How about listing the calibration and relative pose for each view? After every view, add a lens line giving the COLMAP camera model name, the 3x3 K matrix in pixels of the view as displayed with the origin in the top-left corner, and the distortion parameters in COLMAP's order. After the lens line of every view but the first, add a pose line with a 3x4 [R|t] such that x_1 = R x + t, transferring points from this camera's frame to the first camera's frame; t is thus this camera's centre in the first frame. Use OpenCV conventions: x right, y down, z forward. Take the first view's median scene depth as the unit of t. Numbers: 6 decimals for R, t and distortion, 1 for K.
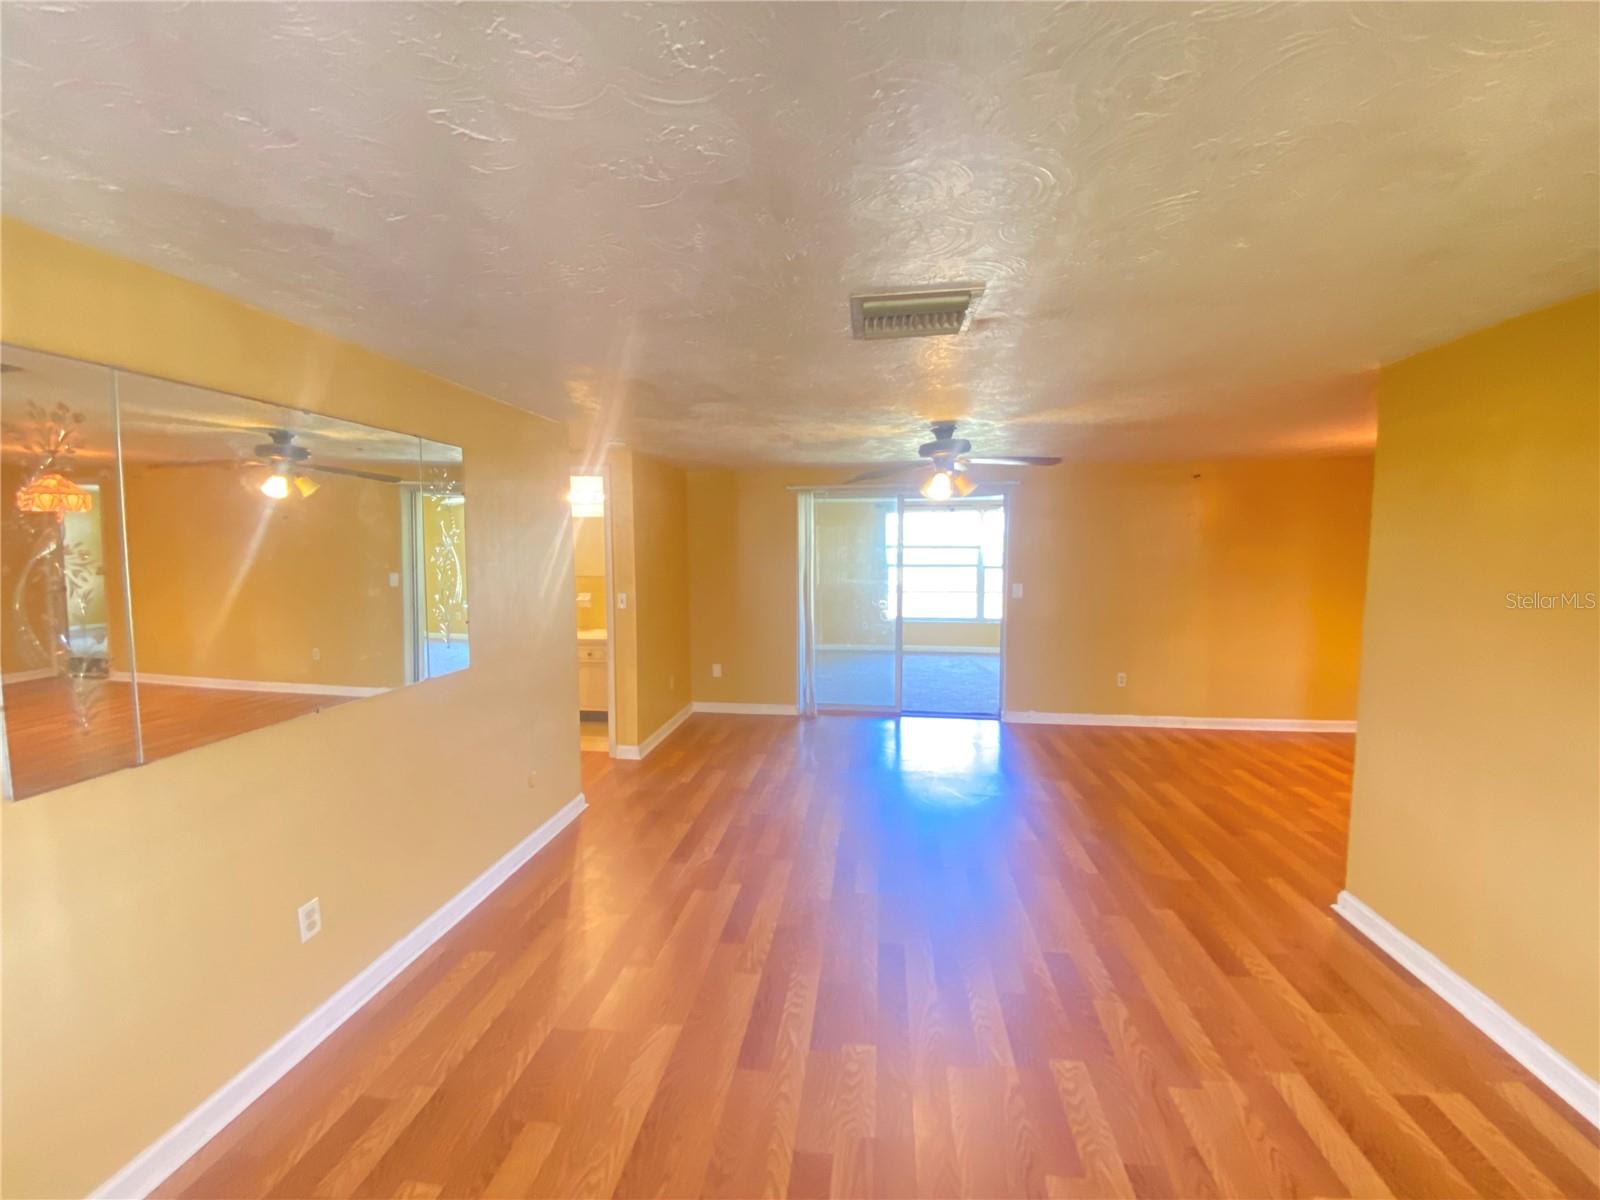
lens RADIAL K [[648.4, 0, 807.3], [0, 648.4, 591.8], [0, 0, 1]] dist [0.008049, -0.014600]
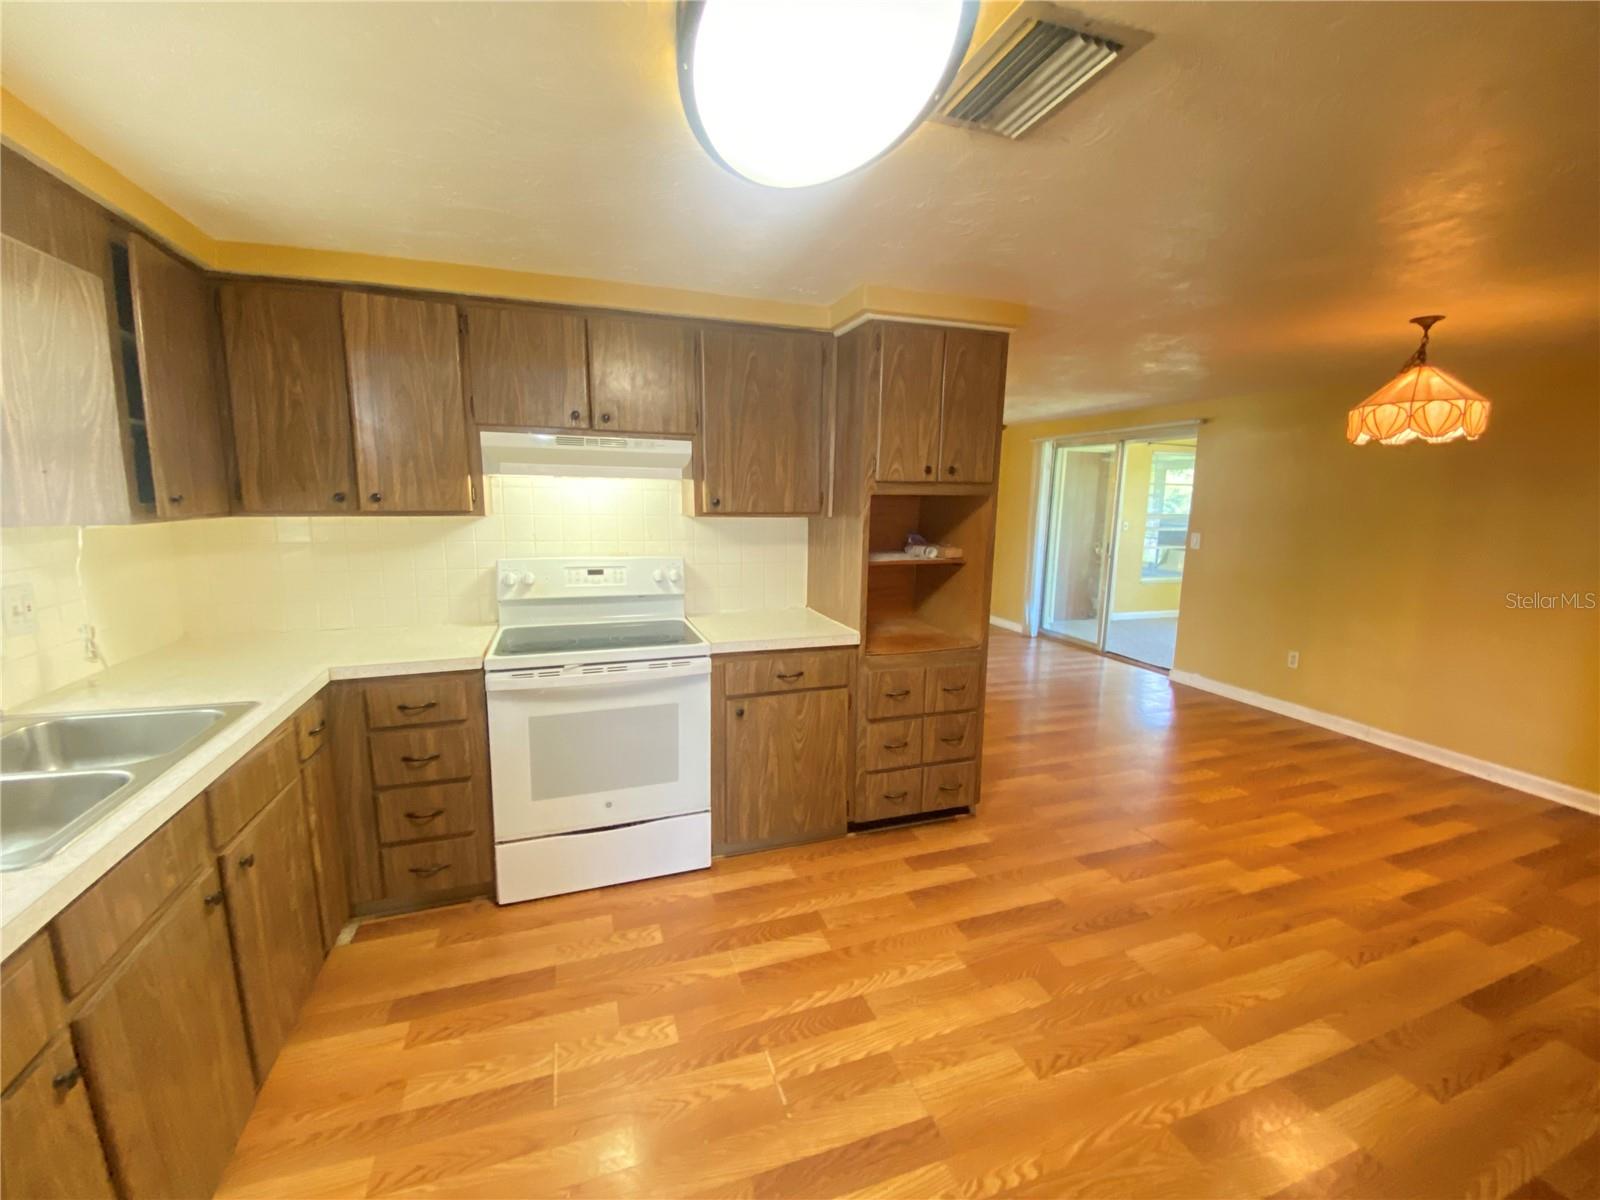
lens RADIAL K [[657.2, 0, 799.6], [0, 657.2, 598.3], [0, 0, 1]] dist [0.035221, -0.029968]
pose [[0.439174, 0.153709, -0.885155, 1.459943], [-0.080552, 0.988024, 0.131606, 0.003610], [0.894784, 0.013503, 0.446296, 0.132542]]
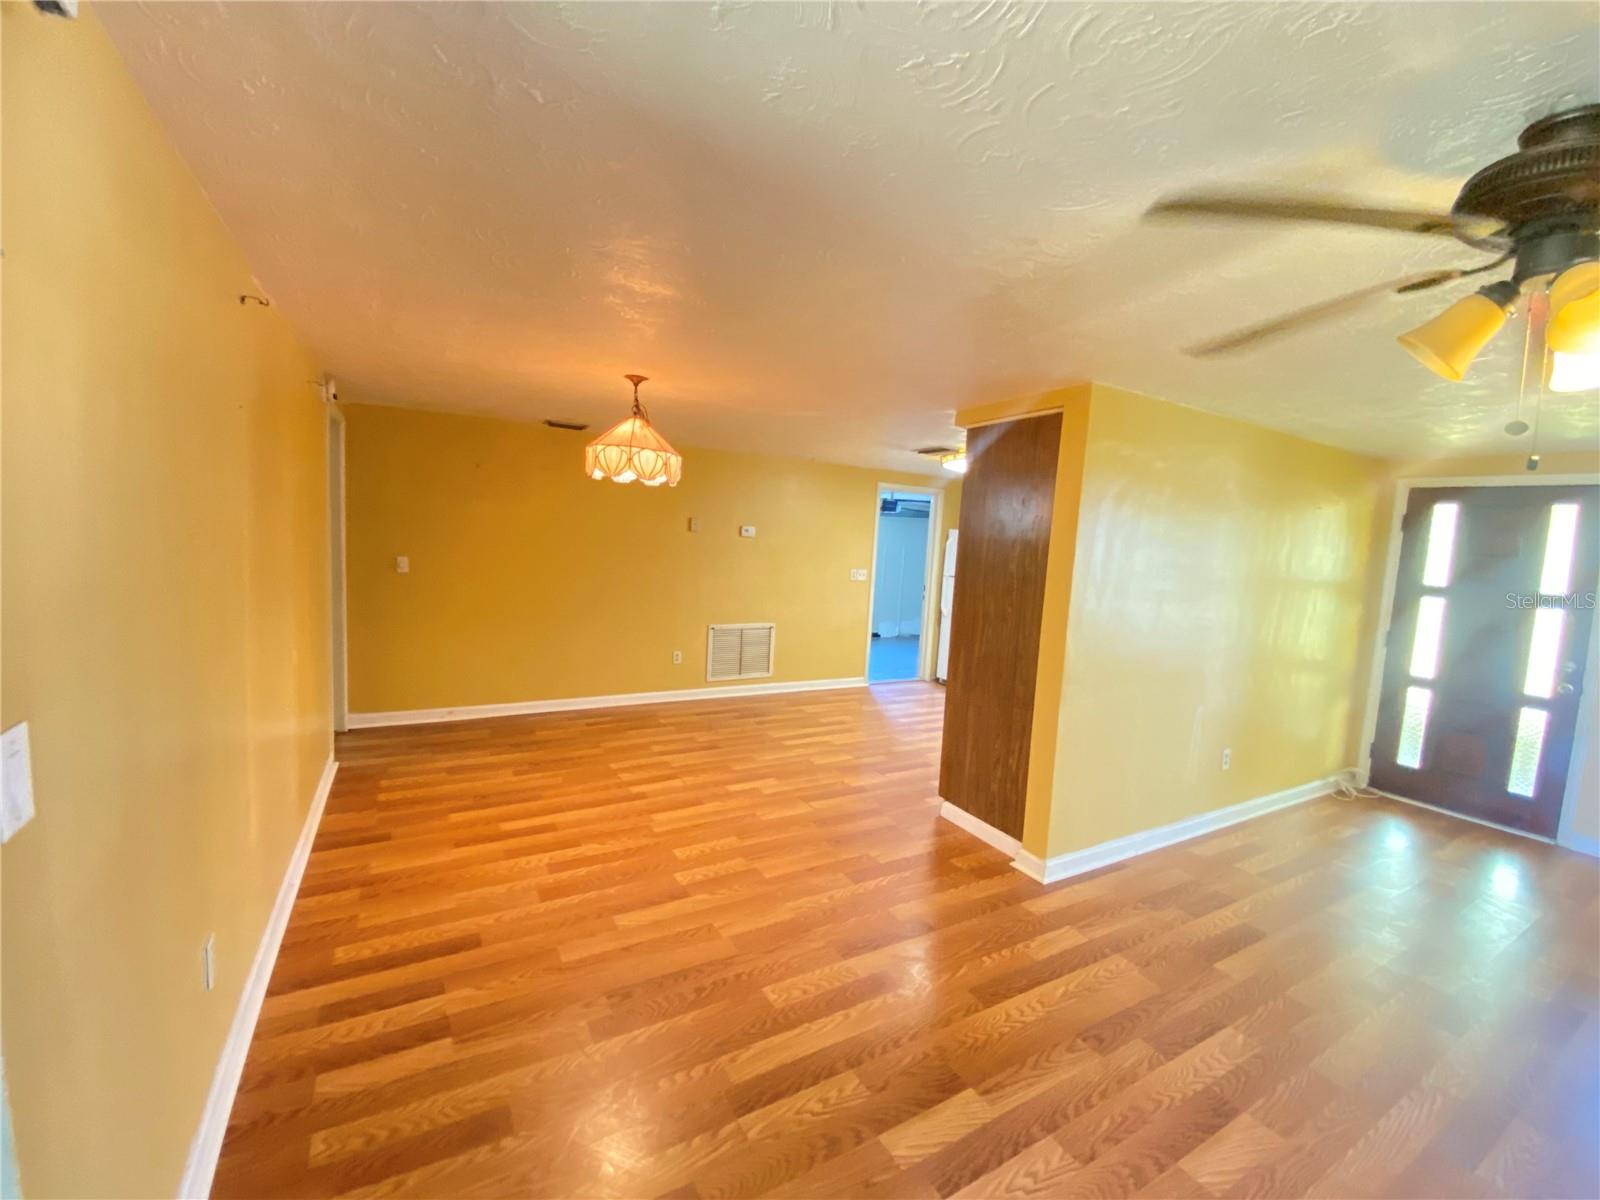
lens RADIAL K [[657.2, 0, 799.6], [0, 657.2, 598.3], [0, 0, 1]] dist [0.035221, -0.029968]
pose [[-0.596460, -0.100932, 0.796272, 0.179360], [0.006730, 0.991398, 0.130707, -0.093823], [-0.802615, 0.083320, -0.590650, 1.490250]]
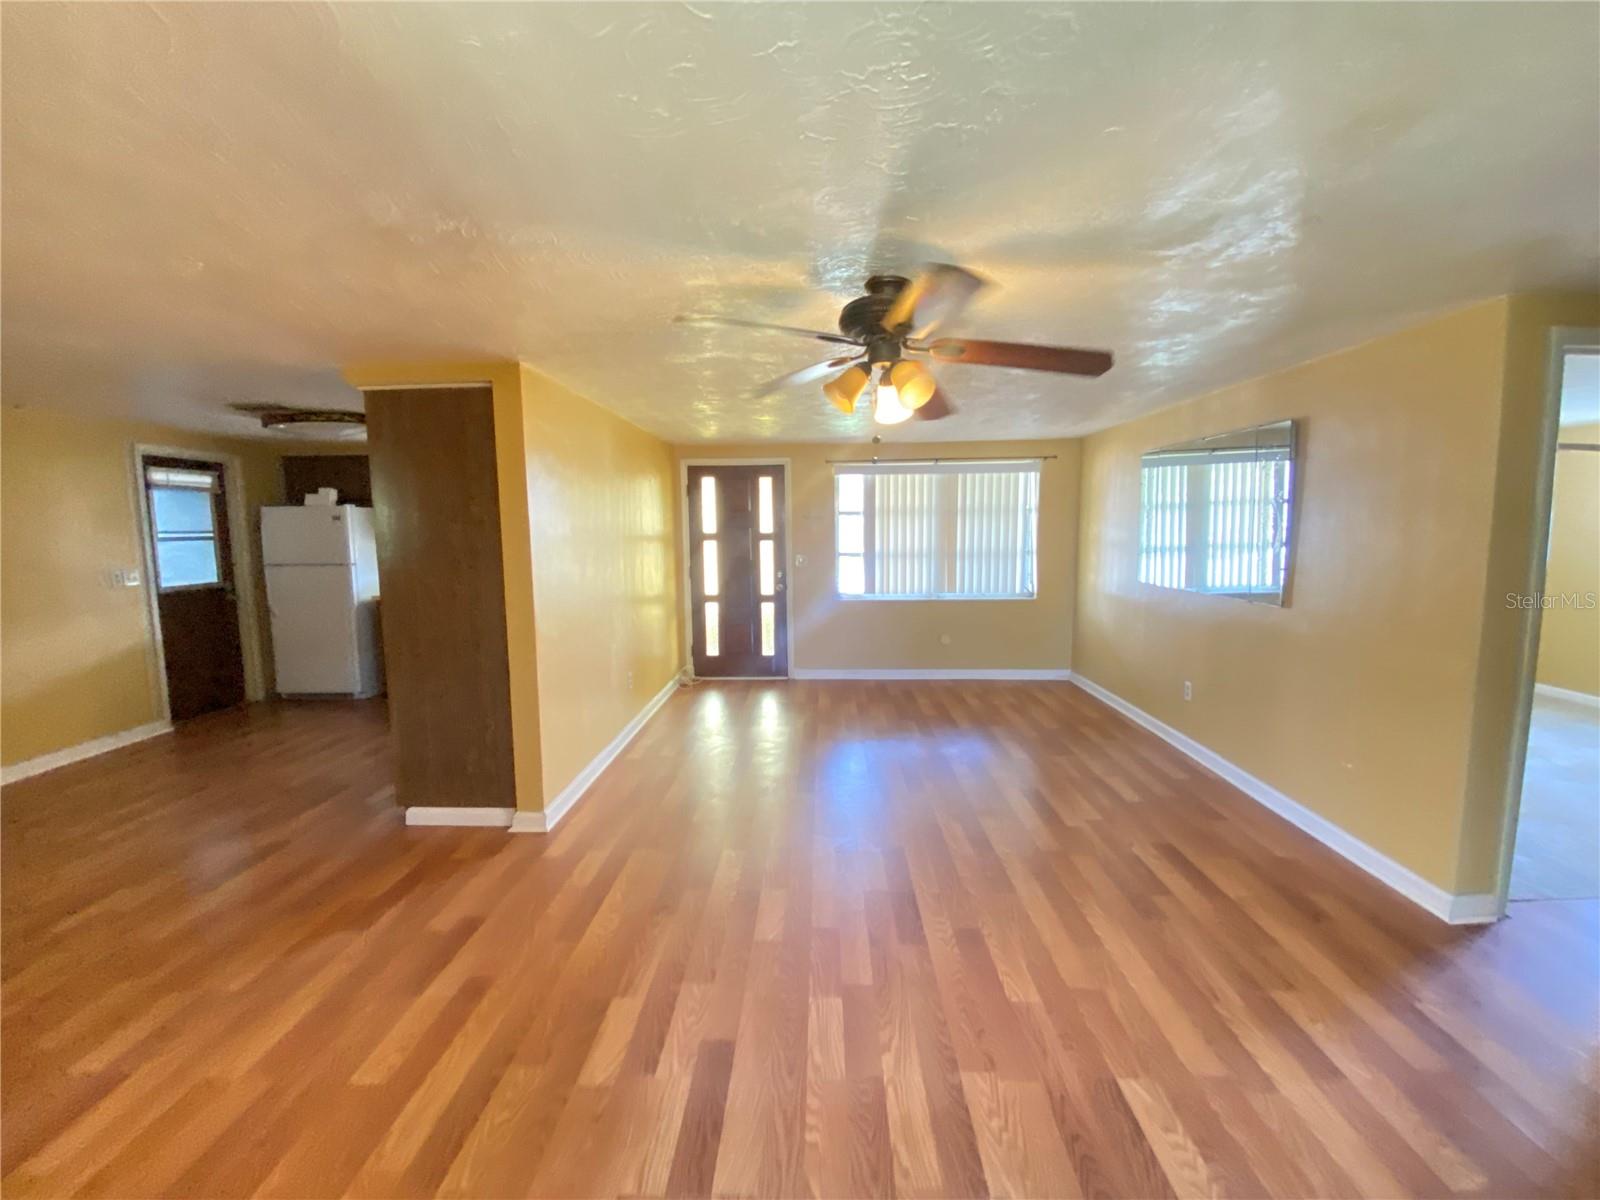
lens RADIAL K [[648.4, 0, 807.3], [0, 648.4, 591.8], [0, 0, 1]] dist [0.008049, -0.014600]
pose [[-0.996277, 0.024845, -0.082549, 0.338263], [0.009941, 0.984292, 0.176270, -0.100635], [0.085632, 0.174793, -0.980874, 1.622564]]
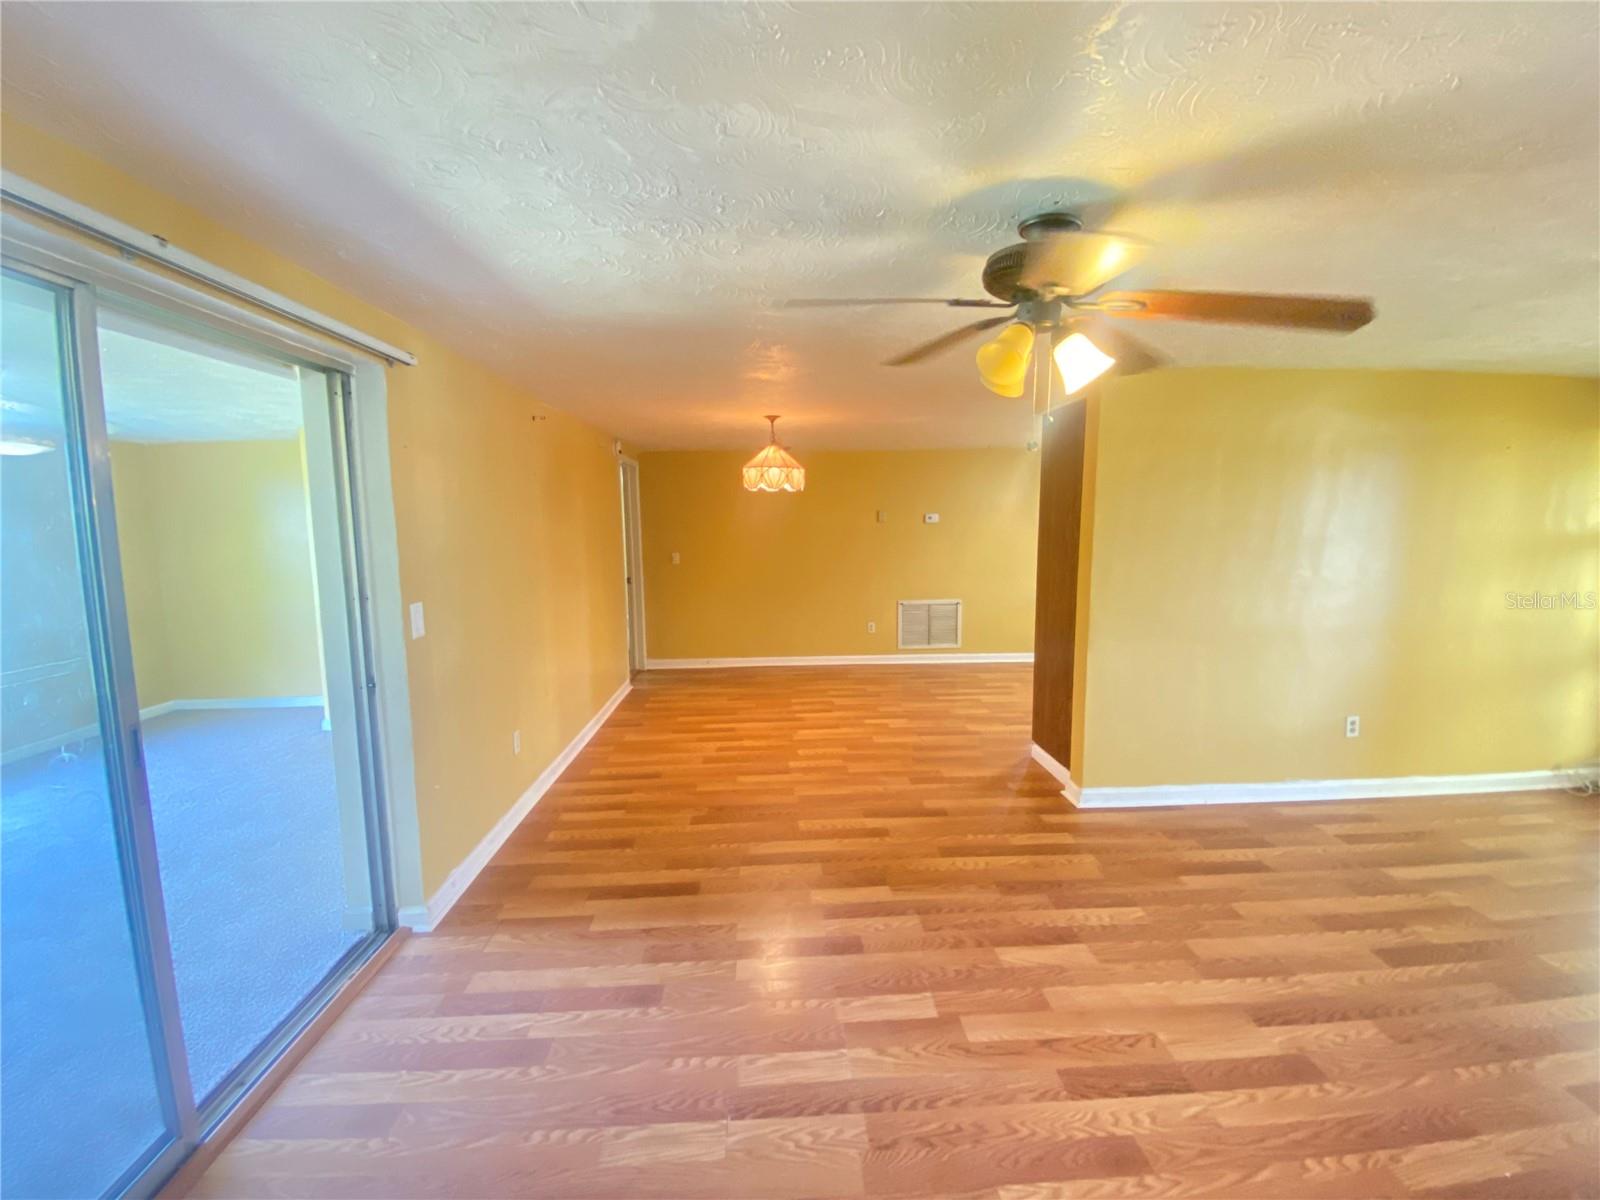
lens RADIAL K [[648.9, 0, 795.2], [0, 648.9, 594.5], [0, 0, 1]] dist [0.046017, -0.037061]
pose [[-0.164247, -0.097442, 0.981595, -0.216761], [0.081177, 0.990398, 0.111899, -0.071930], [-0.983073, 0.098062, -0.154760, 1.298859]]
